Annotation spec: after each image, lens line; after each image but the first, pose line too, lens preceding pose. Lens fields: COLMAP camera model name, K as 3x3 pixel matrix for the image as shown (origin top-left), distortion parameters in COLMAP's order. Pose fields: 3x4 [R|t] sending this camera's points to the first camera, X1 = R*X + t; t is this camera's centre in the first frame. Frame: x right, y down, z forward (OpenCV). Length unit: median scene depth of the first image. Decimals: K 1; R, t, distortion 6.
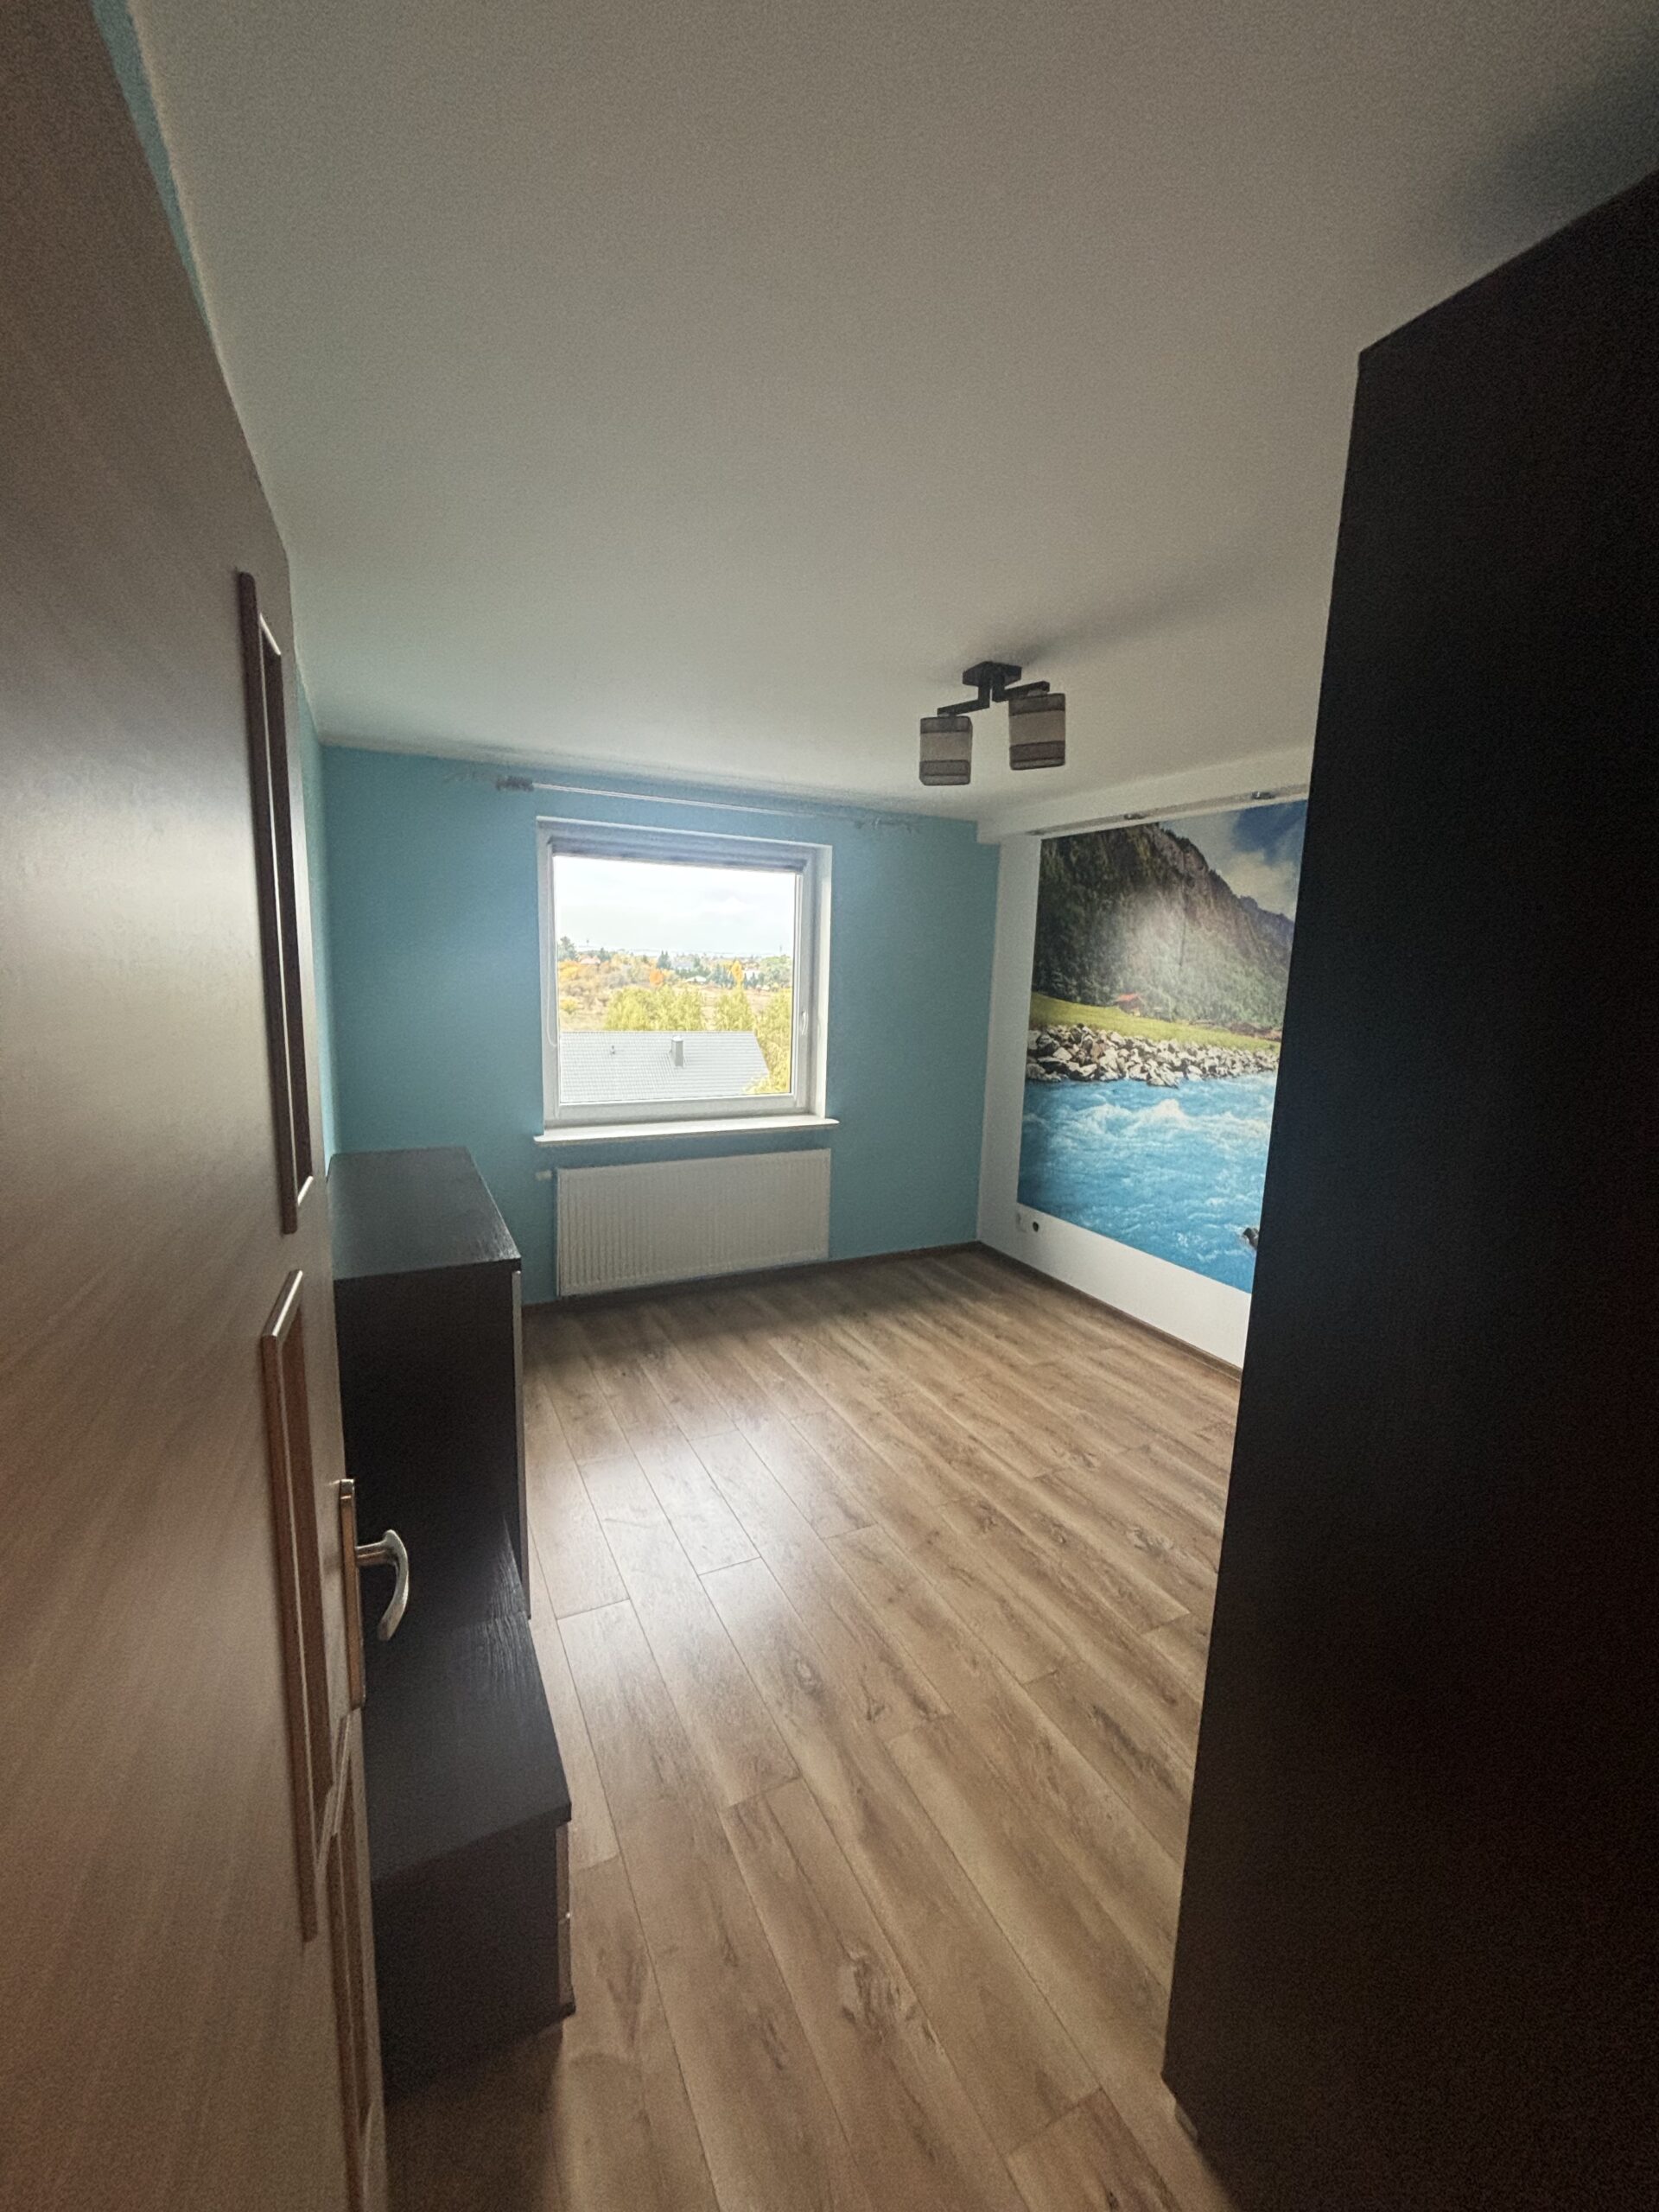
lens RADIAL K [[896.9, 0, 826.3], [0, 896.9, 1106.8], [0, 0, 1]] dist [0.001132, -0.001055]
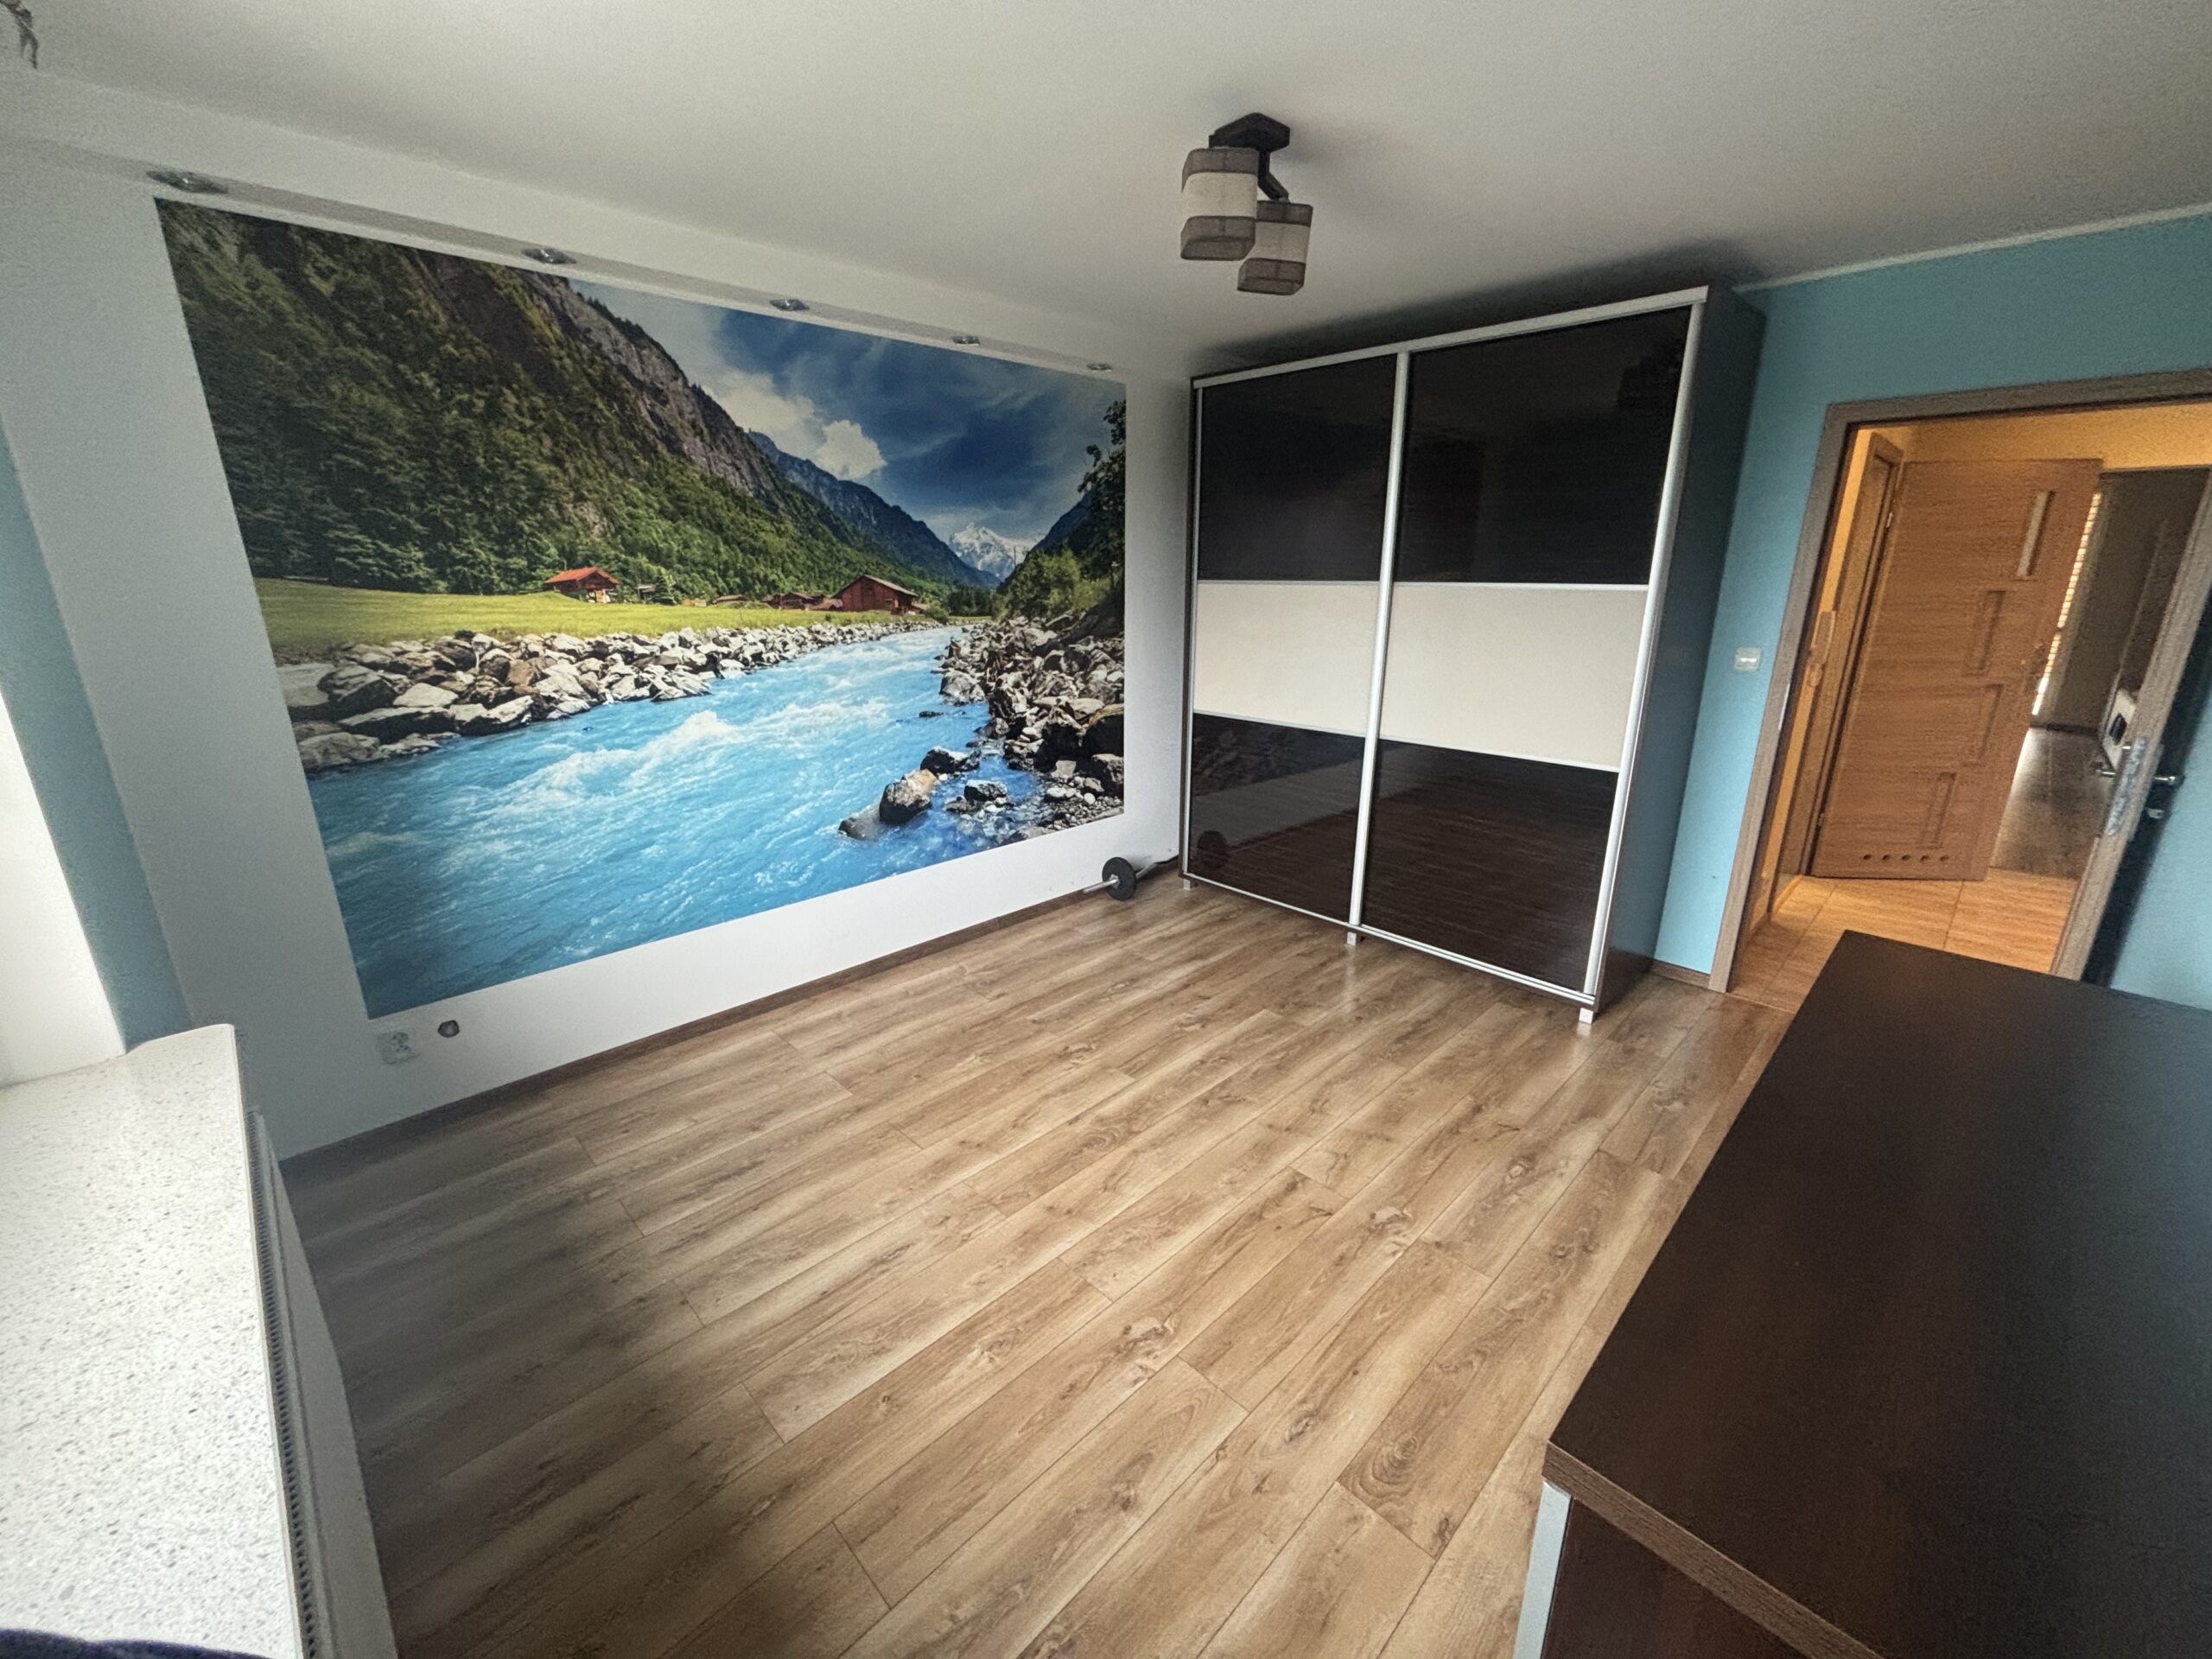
lens RADIAL K [[896.9, 0, 1101.8], [0, 896.9, 822.1], [0, 0, 1]] dist [0.001132, -0.001055]
pose [[-0.309382, -0.285895, 0.906944, -0.400917], [0.152540, 0.926465, 0.344084, -0.125319], [-0.938624, 0.244799, -0.243021, 0.881008]]
